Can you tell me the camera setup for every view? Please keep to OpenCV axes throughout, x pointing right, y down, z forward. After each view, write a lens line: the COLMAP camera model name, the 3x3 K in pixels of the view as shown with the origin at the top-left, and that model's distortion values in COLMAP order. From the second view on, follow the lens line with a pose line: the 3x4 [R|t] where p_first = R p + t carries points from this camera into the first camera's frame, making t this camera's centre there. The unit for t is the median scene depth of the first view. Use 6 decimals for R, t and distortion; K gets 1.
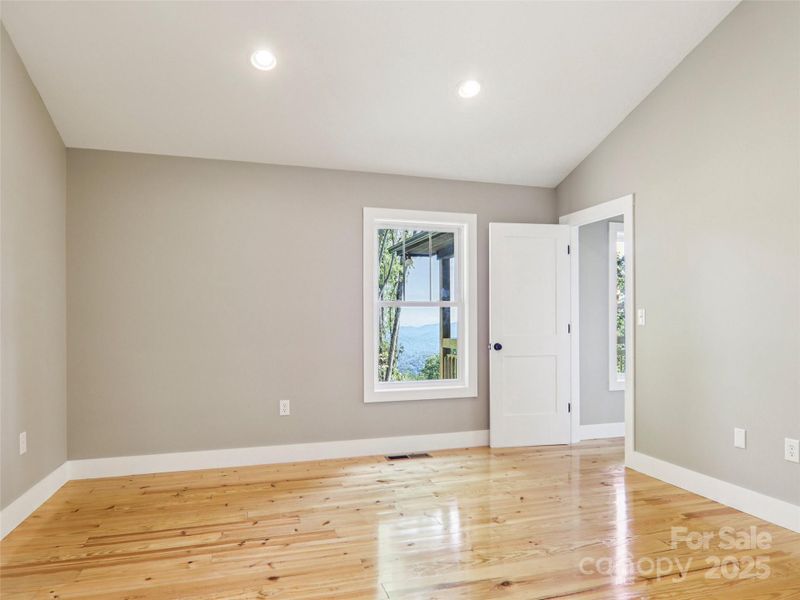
lens RADIAL K [[505.6, 0, 399.5], [0, 505.6, 304.9], [0, 0, 1]] dist [0.006758, -0.006873]
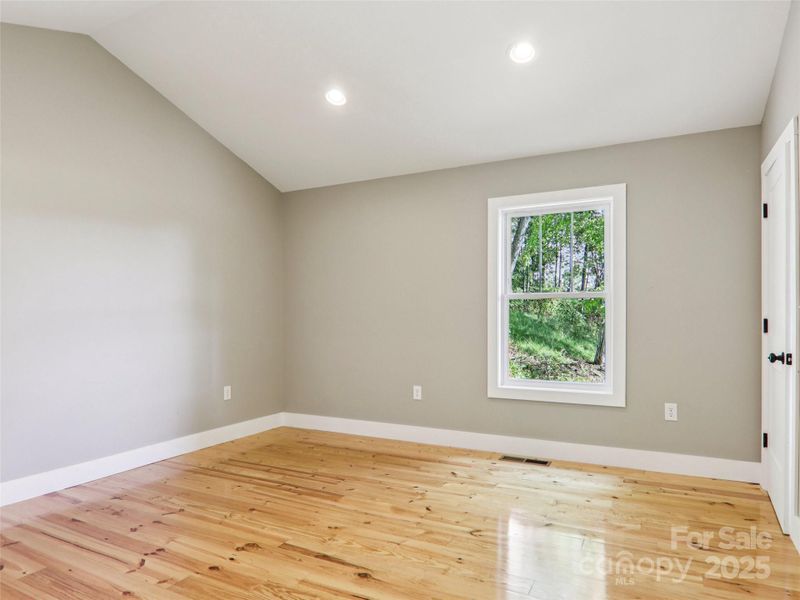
lens RADIAL K [[505.6, 0, 399.5], [0, 505.6, 304.9], [0, 0, 1]] dist [0.006758, -0.006873]
pose [[0.722191, -0.012883, -0.691574, 0.591780], [0.019774, 0.999802, 0.002025, 0.009065], [0.691411, -0.015138, 0.722303, 0.204823]]
